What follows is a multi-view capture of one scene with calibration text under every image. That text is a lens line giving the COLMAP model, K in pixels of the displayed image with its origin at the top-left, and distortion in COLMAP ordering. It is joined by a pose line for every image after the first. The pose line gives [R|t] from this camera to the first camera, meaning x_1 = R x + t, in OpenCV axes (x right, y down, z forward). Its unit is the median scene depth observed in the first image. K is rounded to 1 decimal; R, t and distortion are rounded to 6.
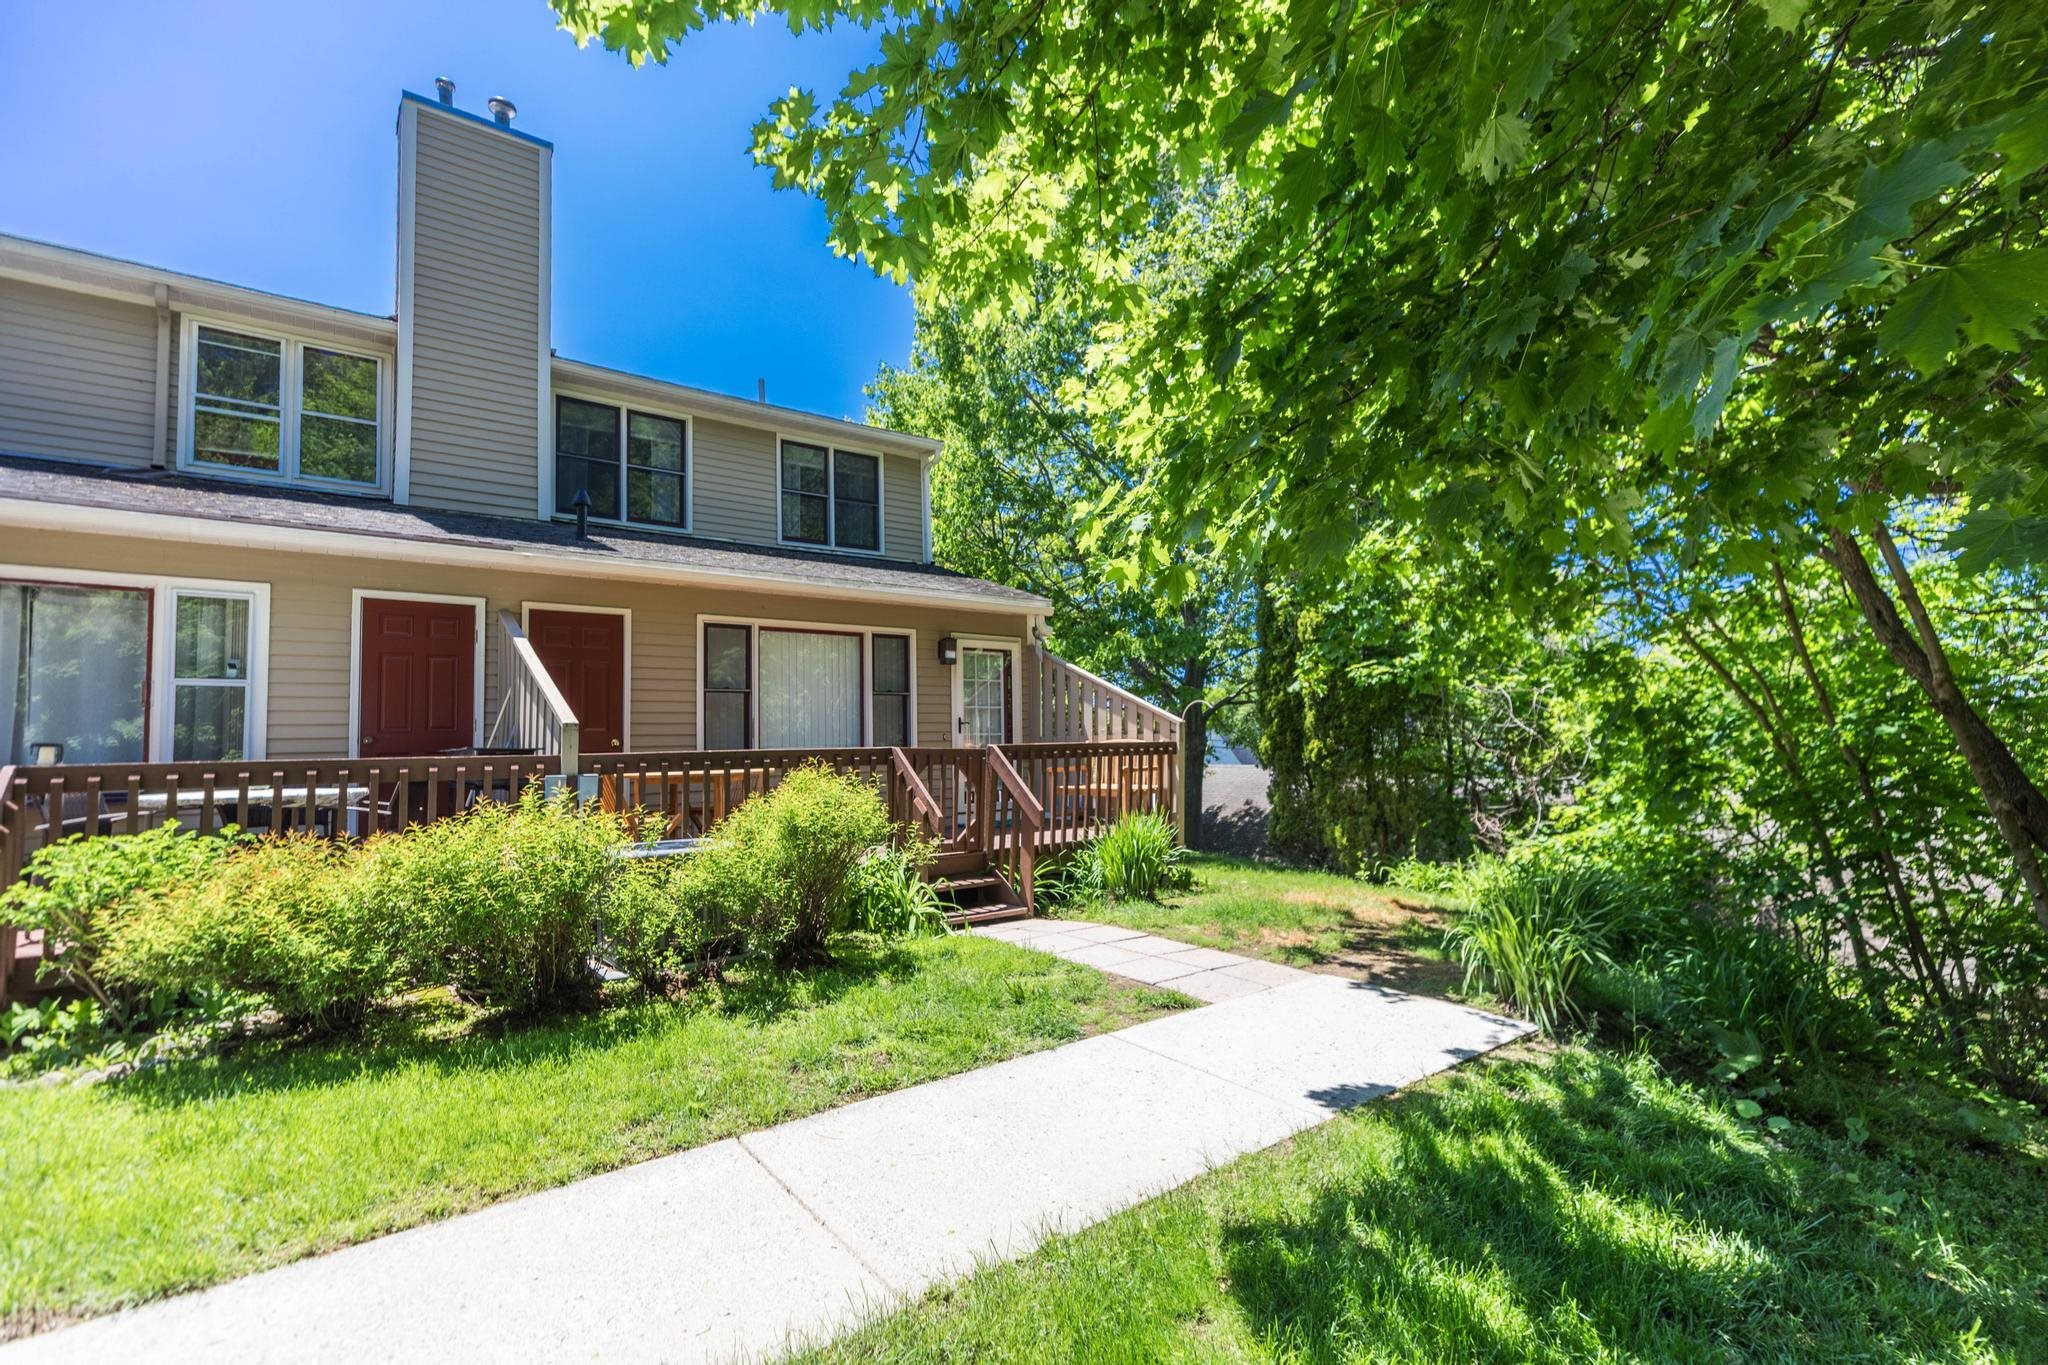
lens RADIAL K [[935.7, 0, 1024.0], [0, 935.7, 682.5], [0, 0, 1]] dist [-0.011035, -0.000161]
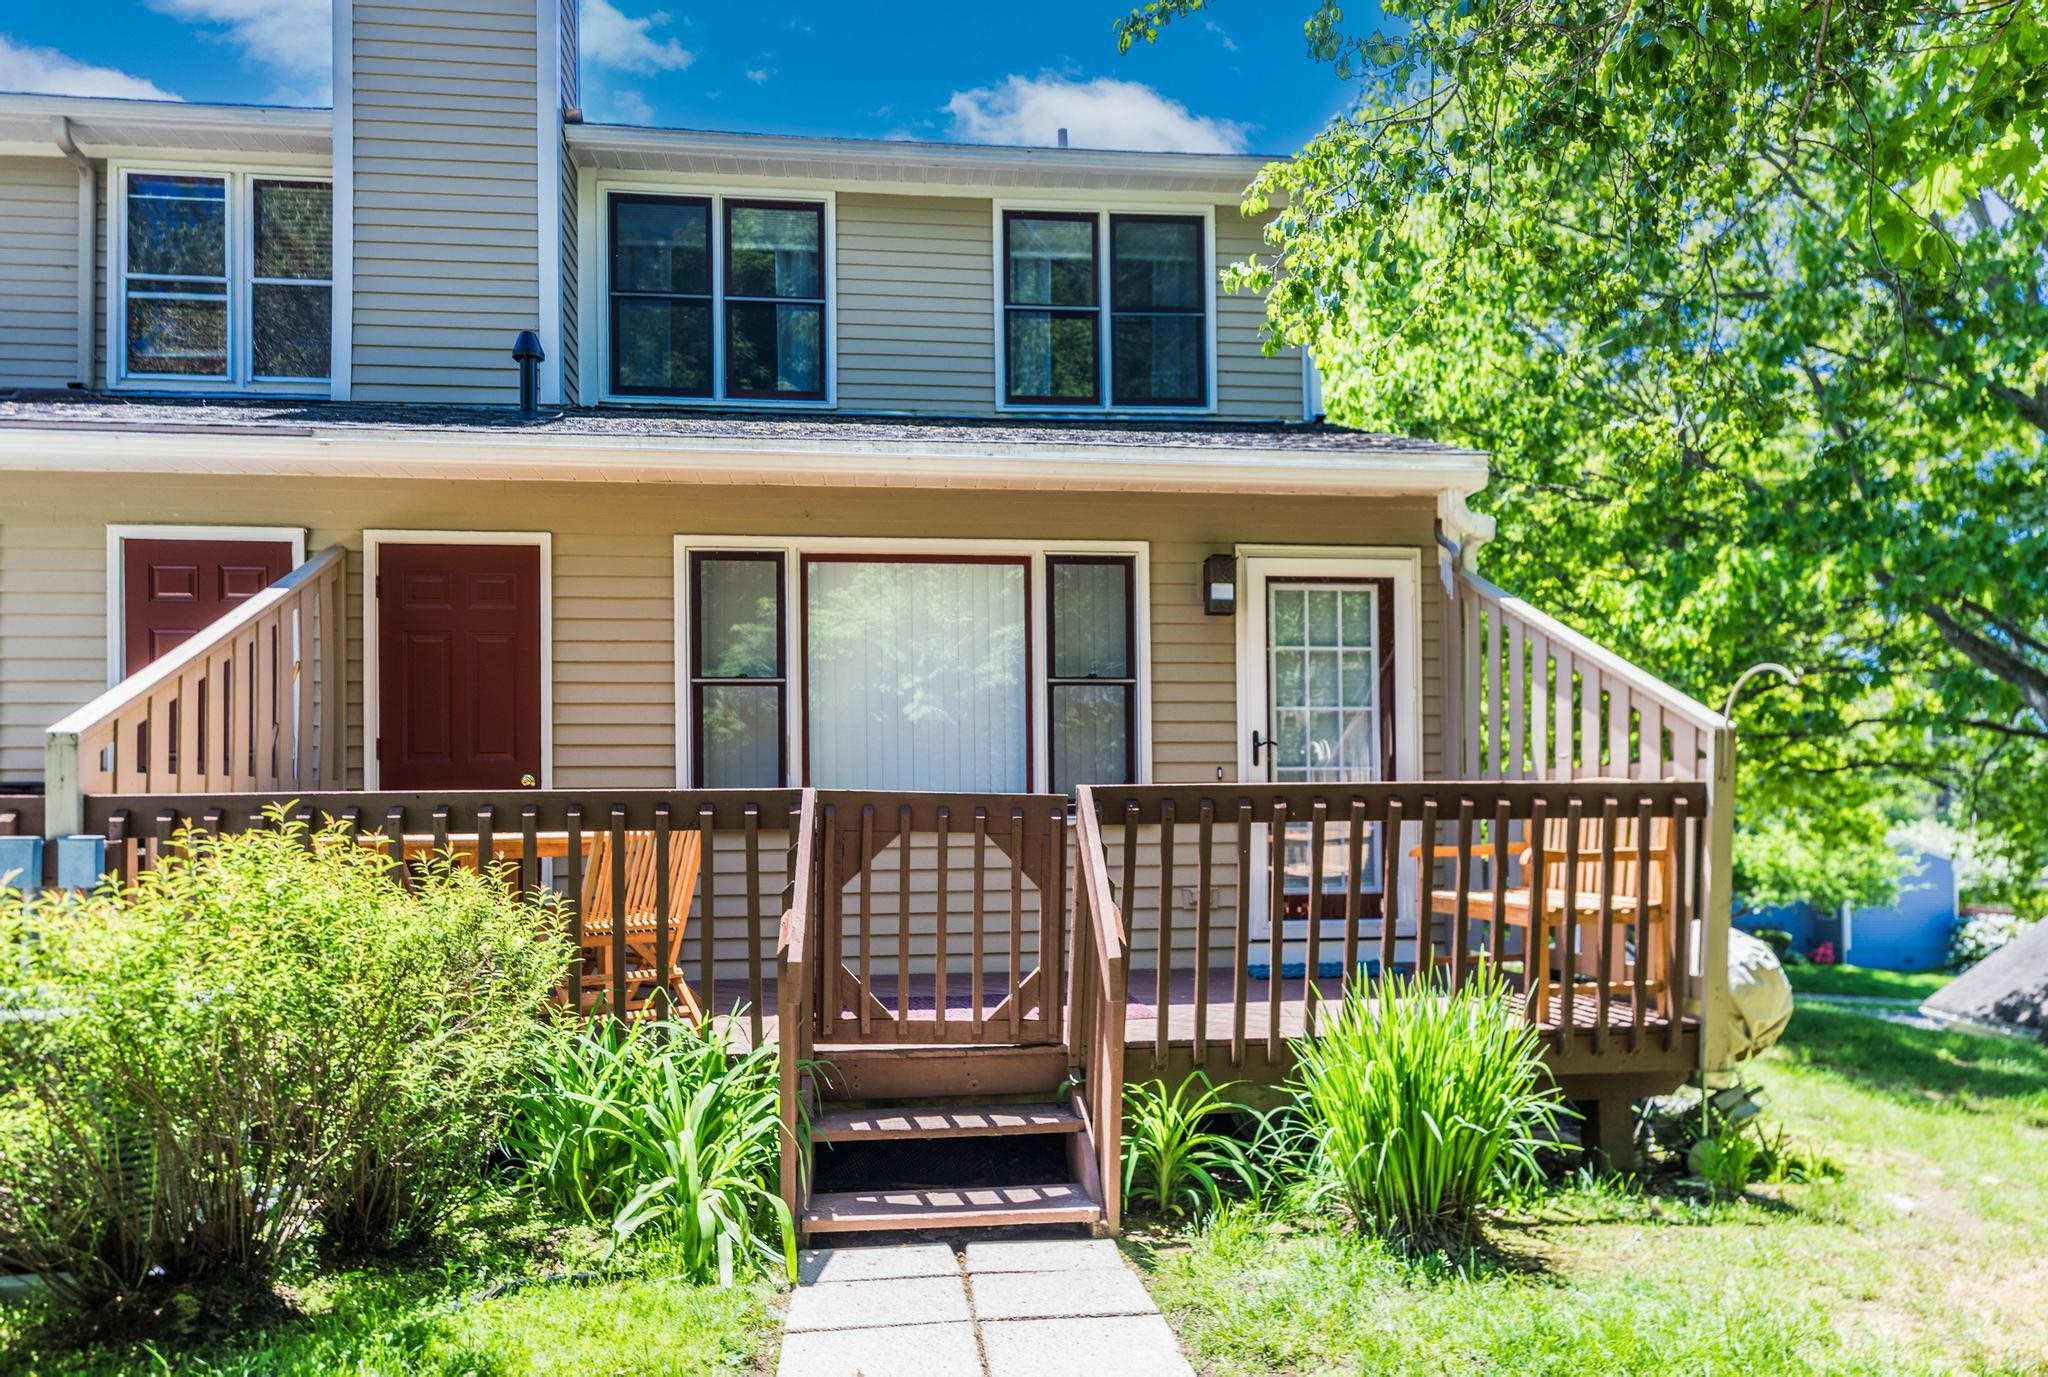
lens RADIAL K [[1445.0, 0, 1024.1], [0, 1445.0, 785.0], [0, 0, 1]] dist [0.002908, 0.003757]
pose [[0.857936, 0.003613, -0.513744, 0.208359], [0.026378, 0.998347, 0.051072, 0.026632], [0.513079, -0.057368, 0.856422, 0.354846]]
